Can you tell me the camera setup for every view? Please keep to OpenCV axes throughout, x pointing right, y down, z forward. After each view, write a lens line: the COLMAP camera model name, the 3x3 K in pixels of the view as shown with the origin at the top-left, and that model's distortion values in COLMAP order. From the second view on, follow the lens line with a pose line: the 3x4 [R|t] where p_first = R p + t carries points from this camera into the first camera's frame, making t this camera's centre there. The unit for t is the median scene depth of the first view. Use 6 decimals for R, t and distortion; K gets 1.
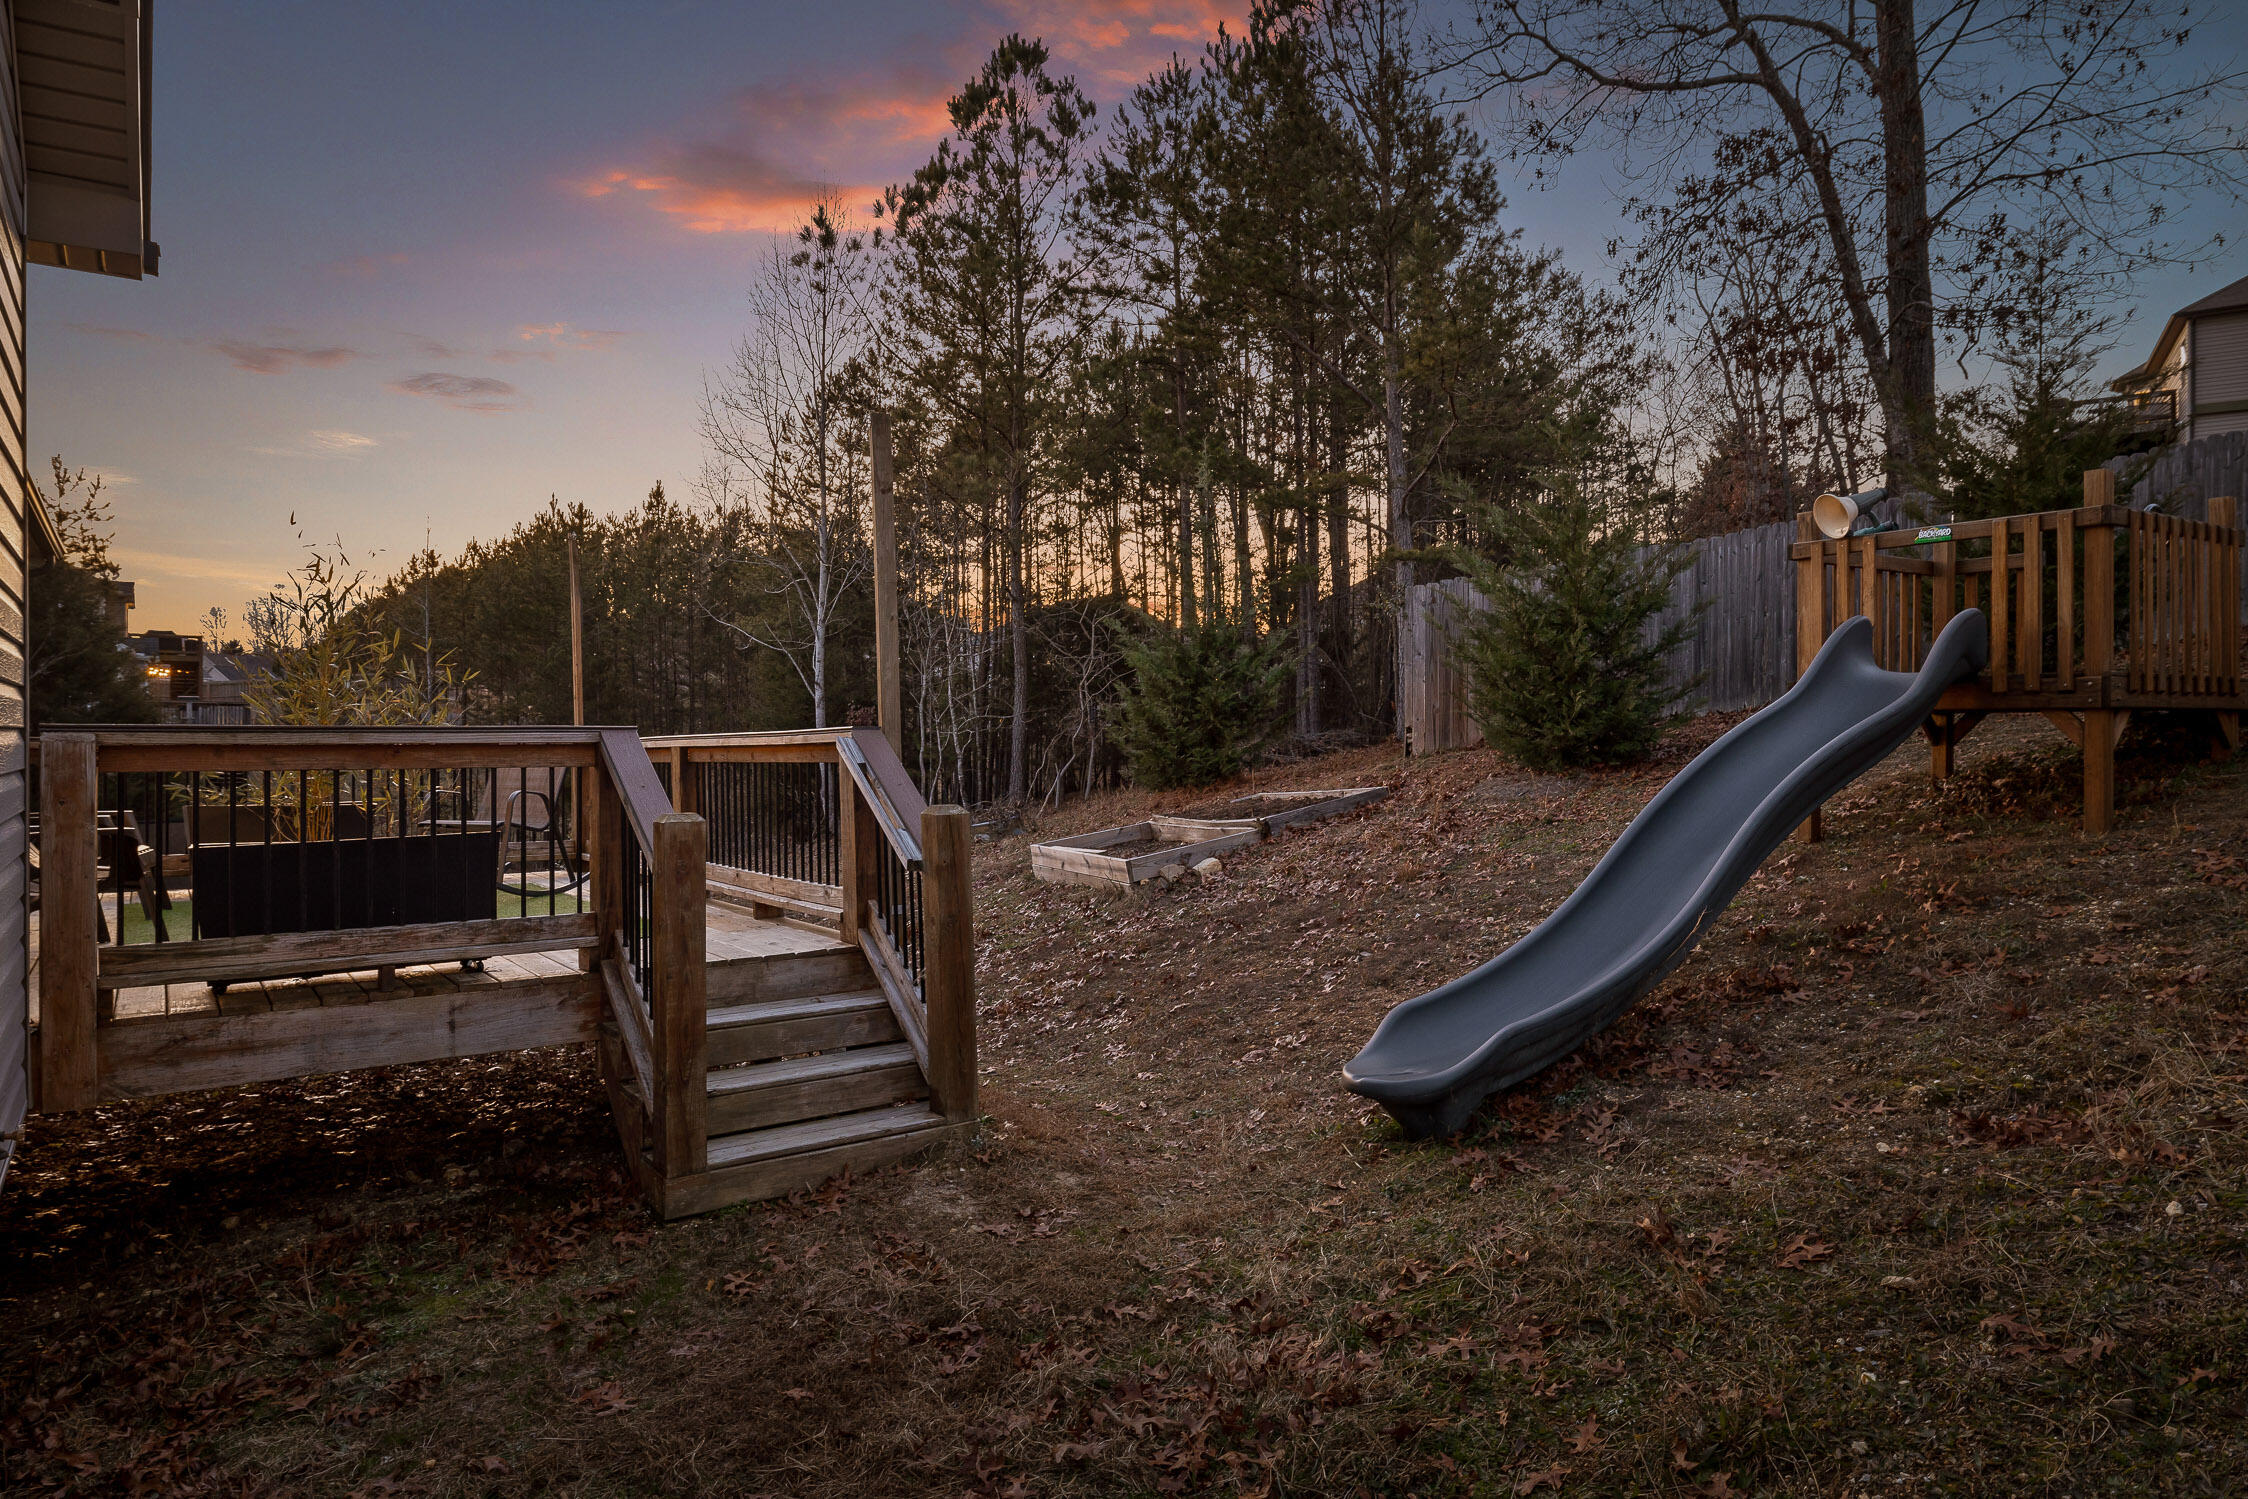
lens RADIAL K [[1331.3, 0, 1124.0], [0, 1331.3, 749.5], [0, 0, 1]] dist [0.004206, 0.000935]
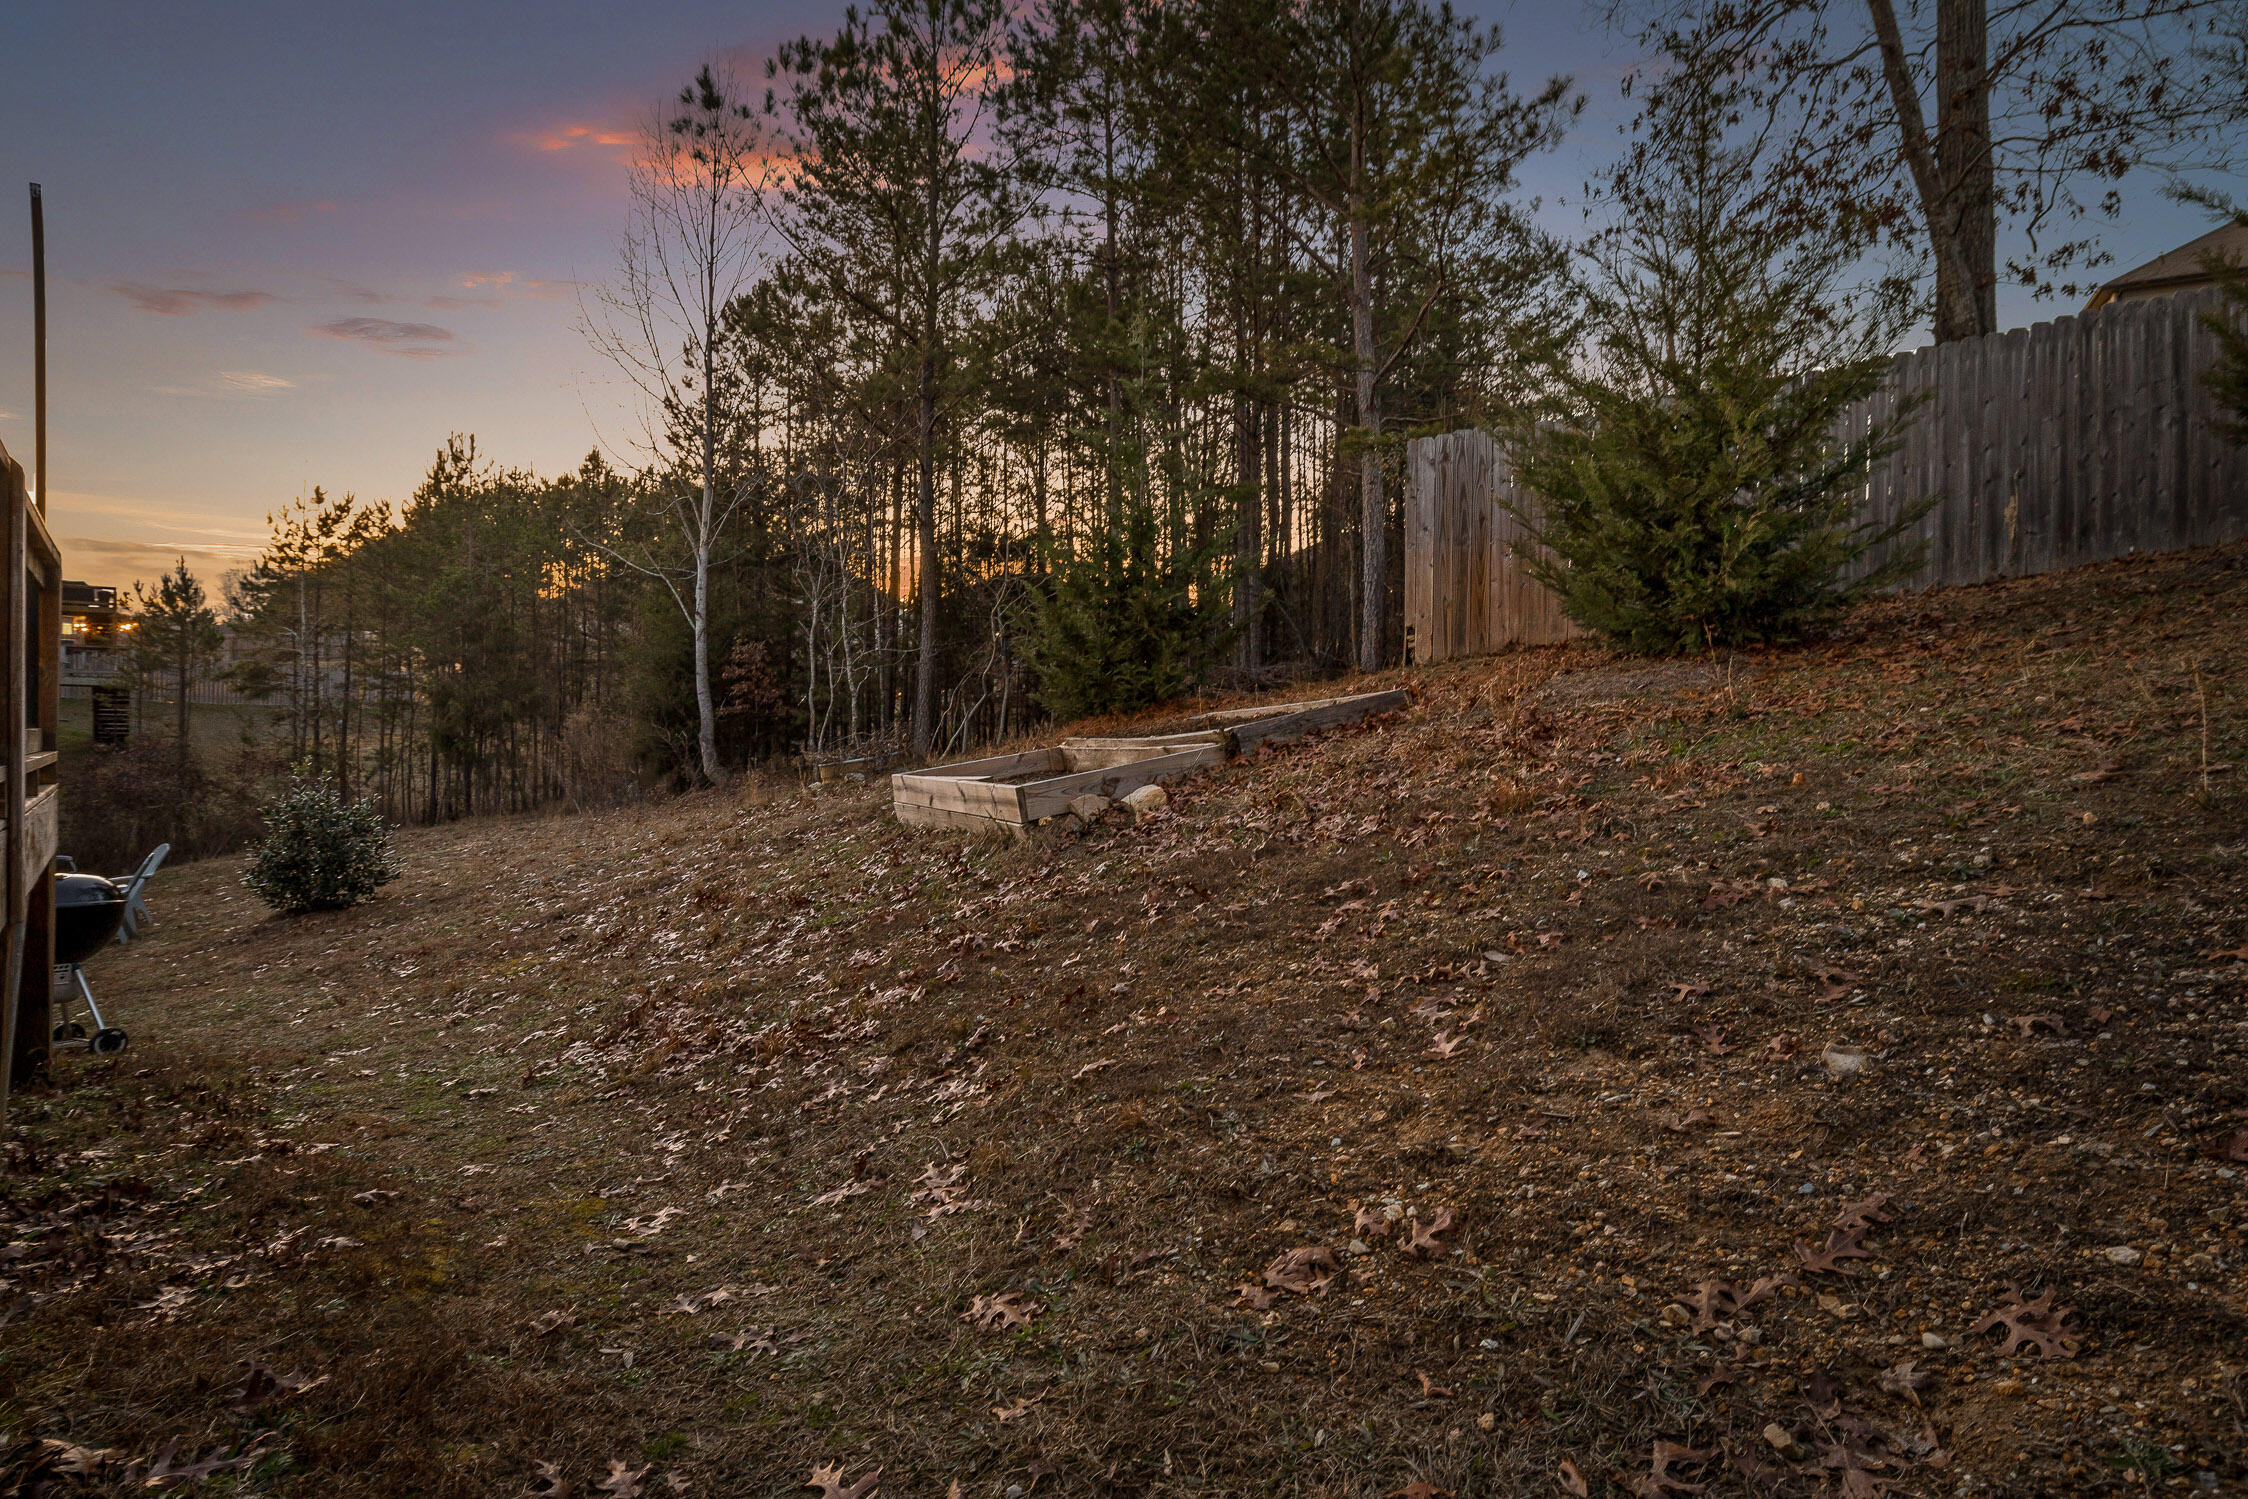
lens RADIAL K [[1273.3, 0, 1117.2], [0, 1273.3, 699.2], [0, 0, 1]] dist [-0.003862, -0.001241]
pose [[0.998564, 0.015396, 0.051321, 0.014248], [-0.014549, 0.999752, -0.016832, 0.041239], [-0.051567, 0.016061, 0.998540, 0.316216]]
